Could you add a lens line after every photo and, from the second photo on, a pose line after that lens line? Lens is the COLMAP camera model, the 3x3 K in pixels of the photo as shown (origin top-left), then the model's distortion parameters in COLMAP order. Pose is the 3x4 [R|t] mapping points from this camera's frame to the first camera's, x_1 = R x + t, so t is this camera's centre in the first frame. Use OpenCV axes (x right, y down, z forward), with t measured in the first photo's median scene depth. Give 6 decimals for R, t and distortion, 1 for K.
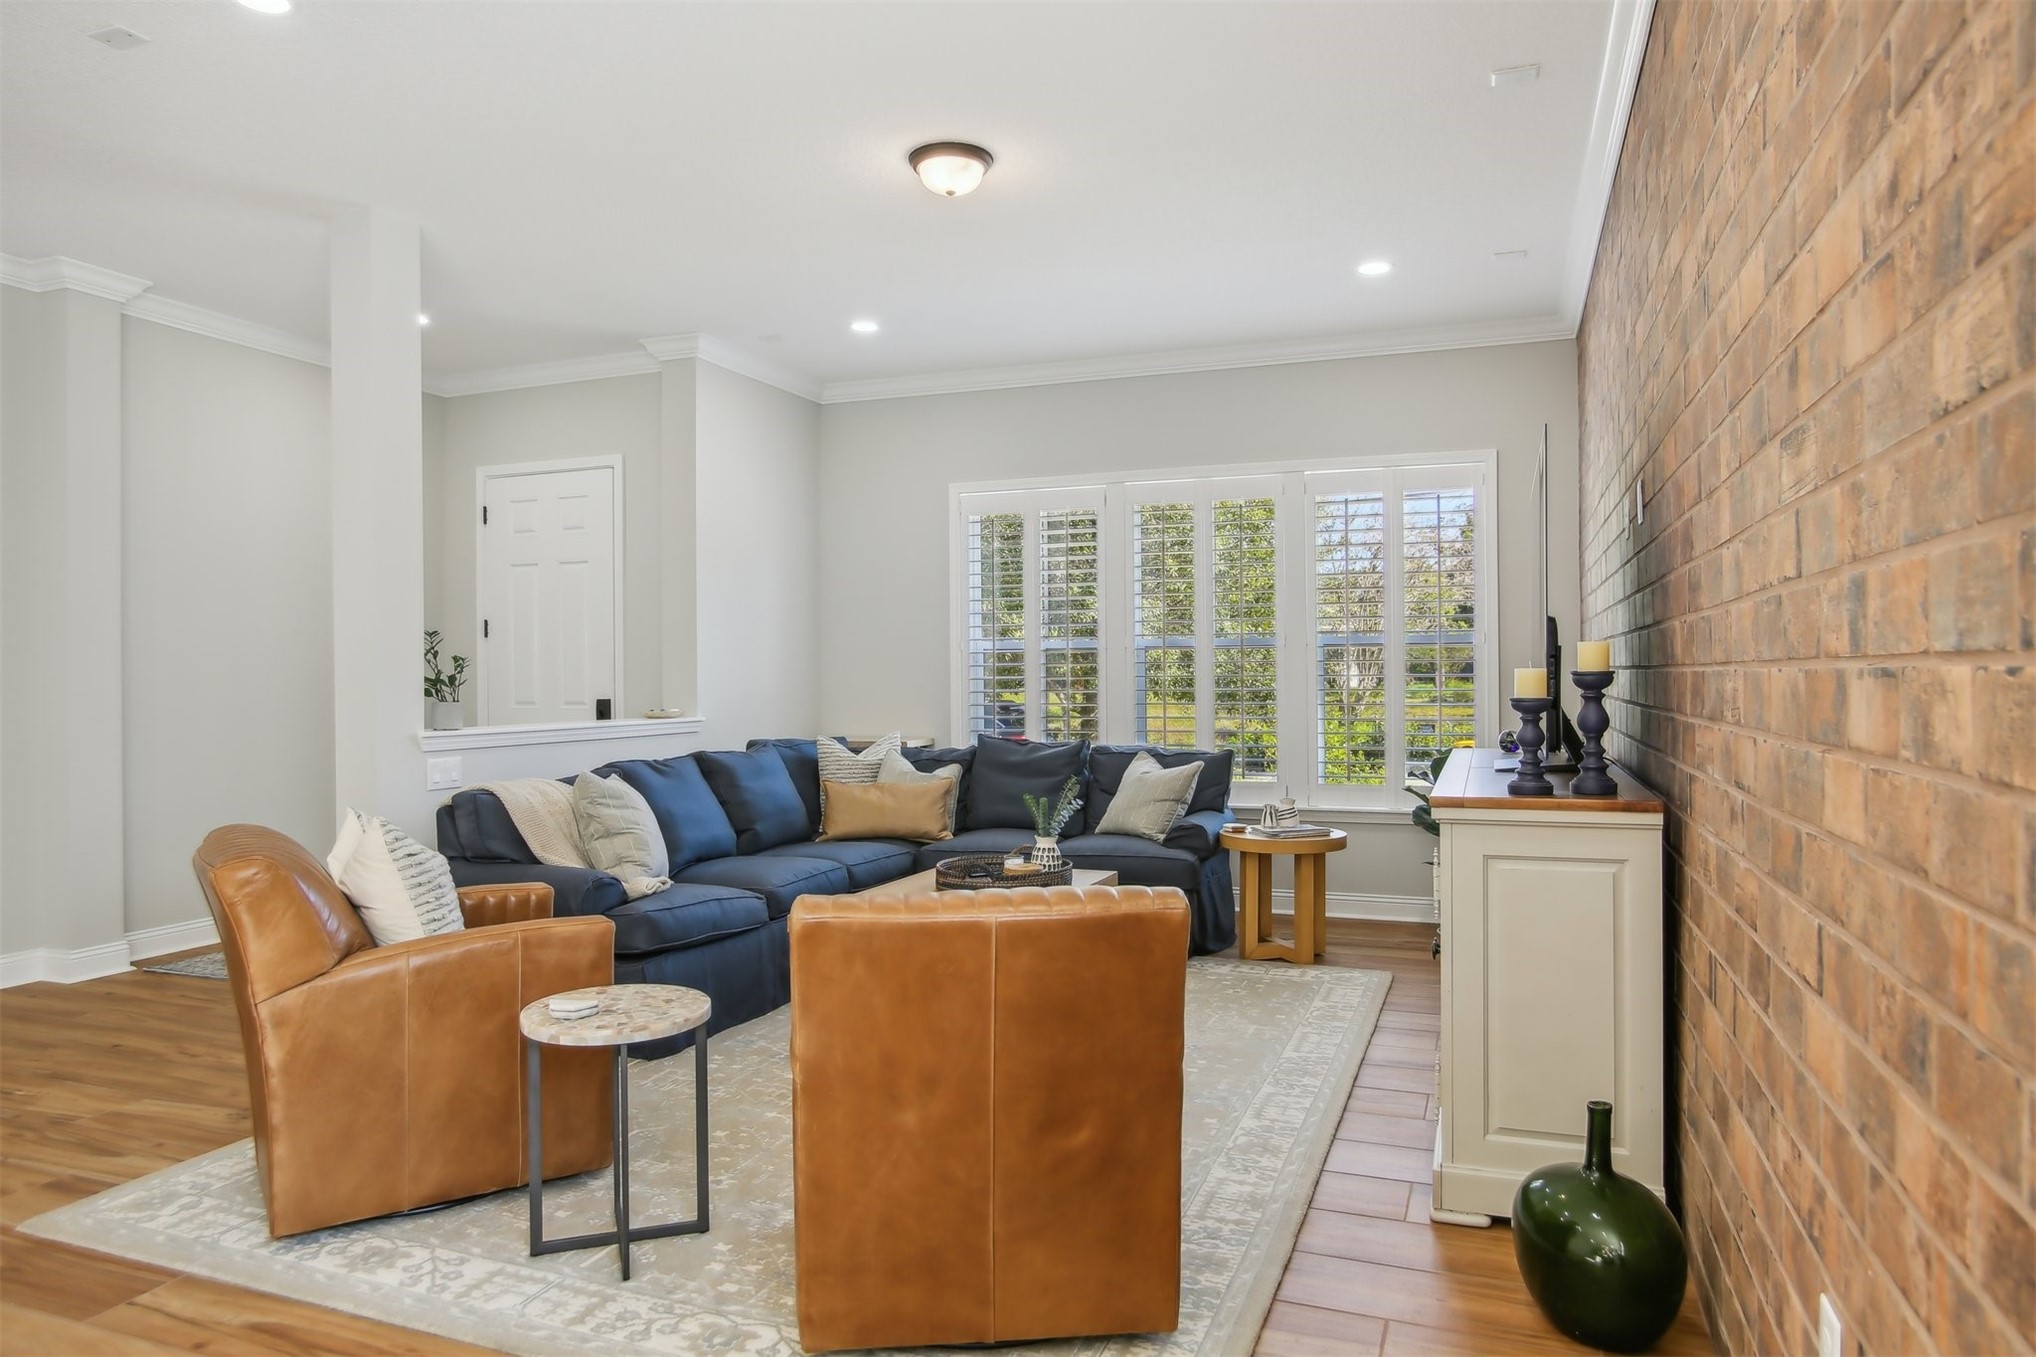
lens RADIAL K [[1259.6, 0, 1036.2], [0, 1259.6, 680.6], [0, 0, 1]] dist [-0.067937, 0.043150]
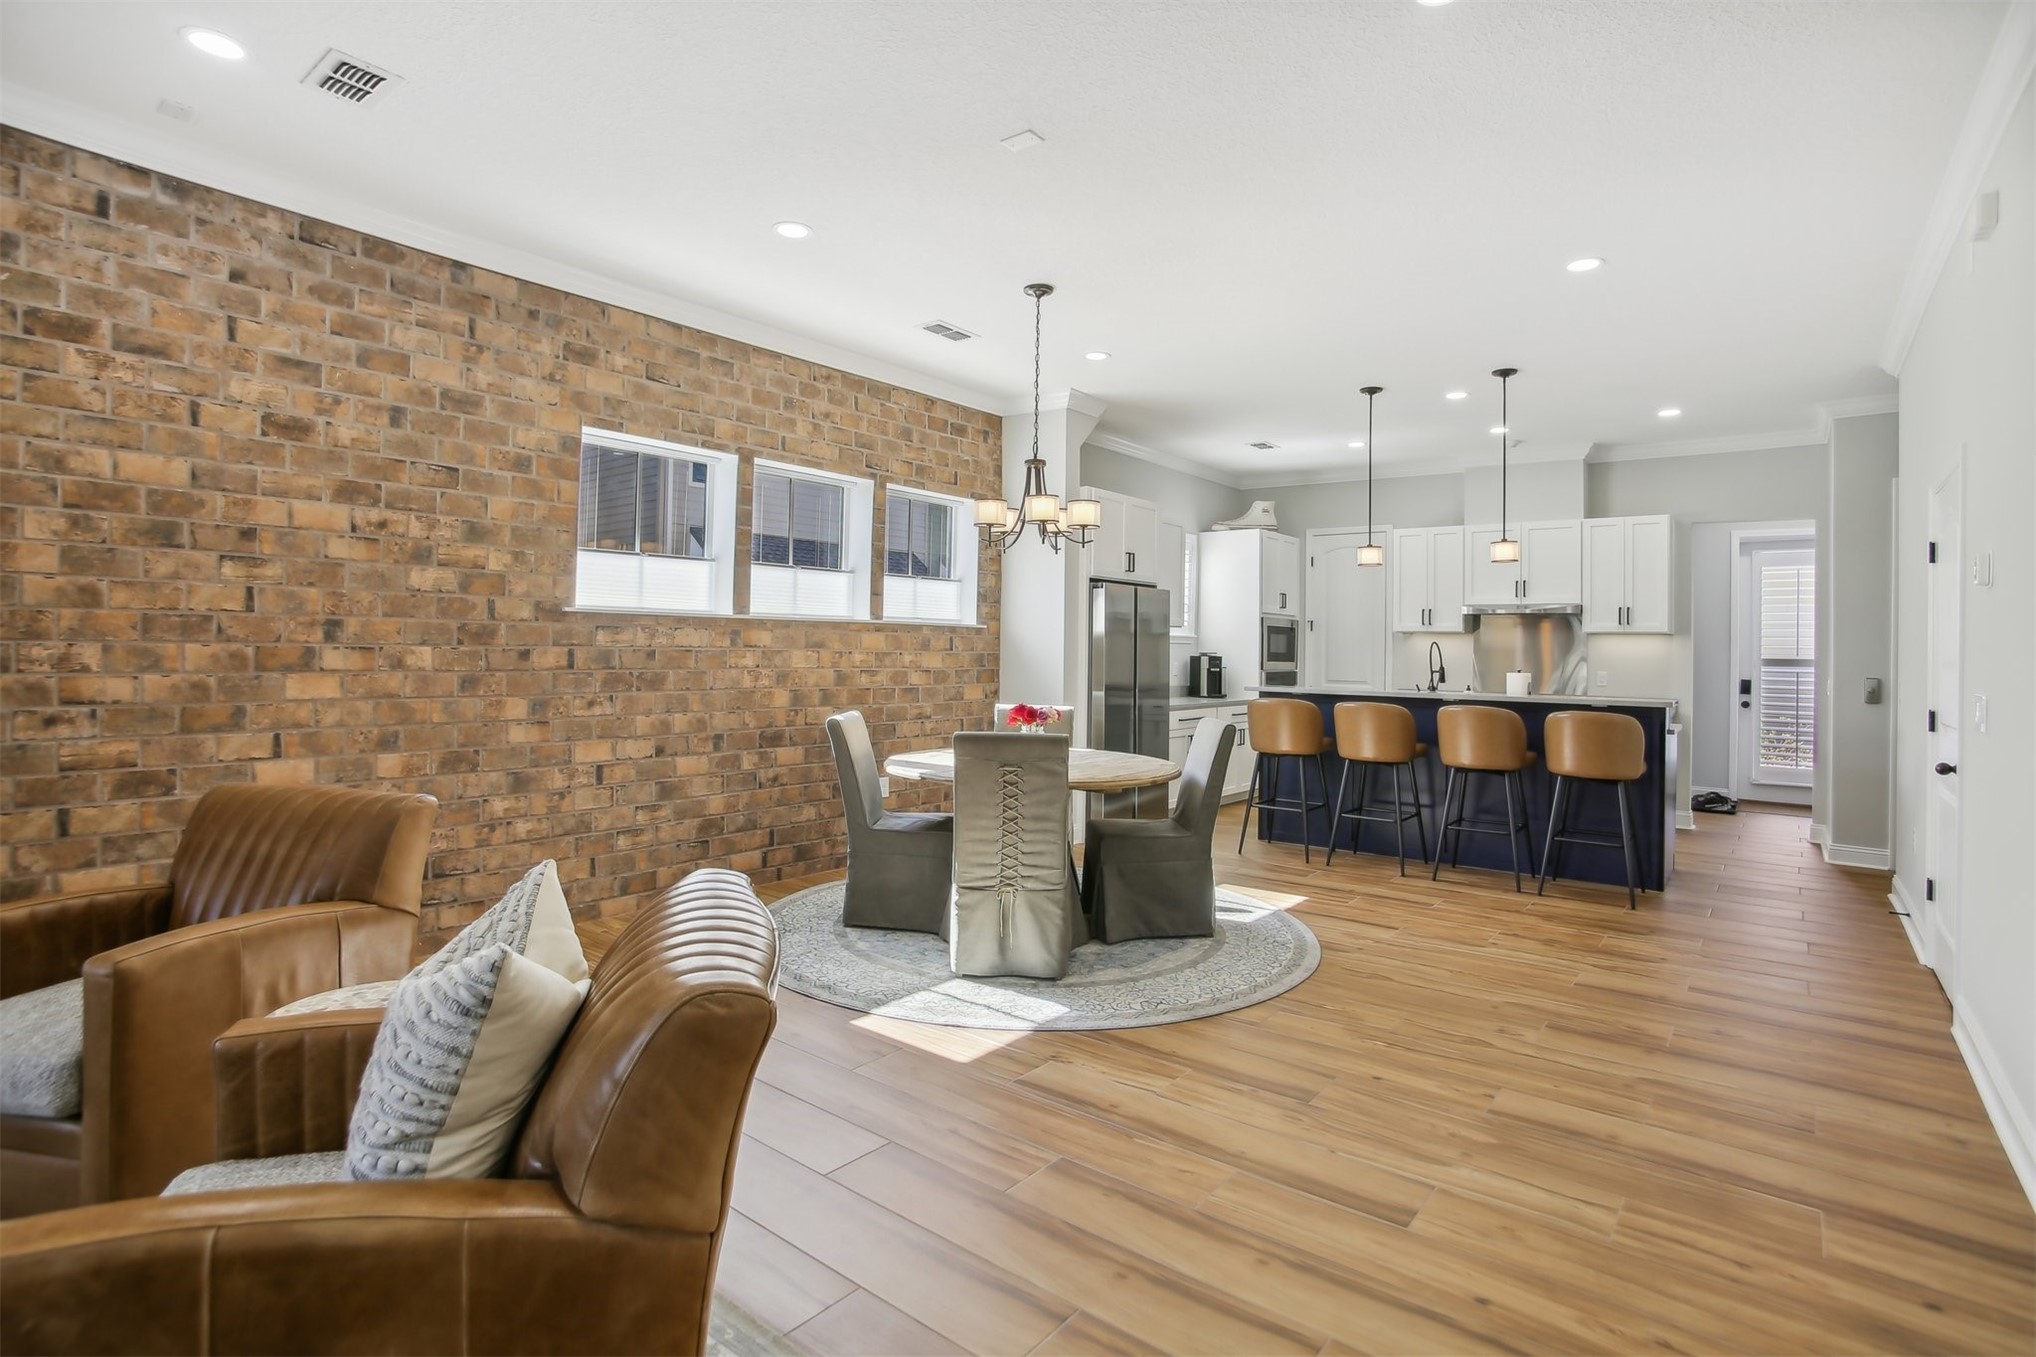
lens RADIAL K [[976.9, 0, 1048.7], [0, 976.9, 638.6], [0, 0, 1]] dist [-0.061653, 0.018658]
pose [[-0.960083, -0.007088, 0.279625, -0.837640], [-0.009161, 0.999939, -0.006106, -0.014597], [-0.279565, -0.008423, -0.960090, 1.272951]]
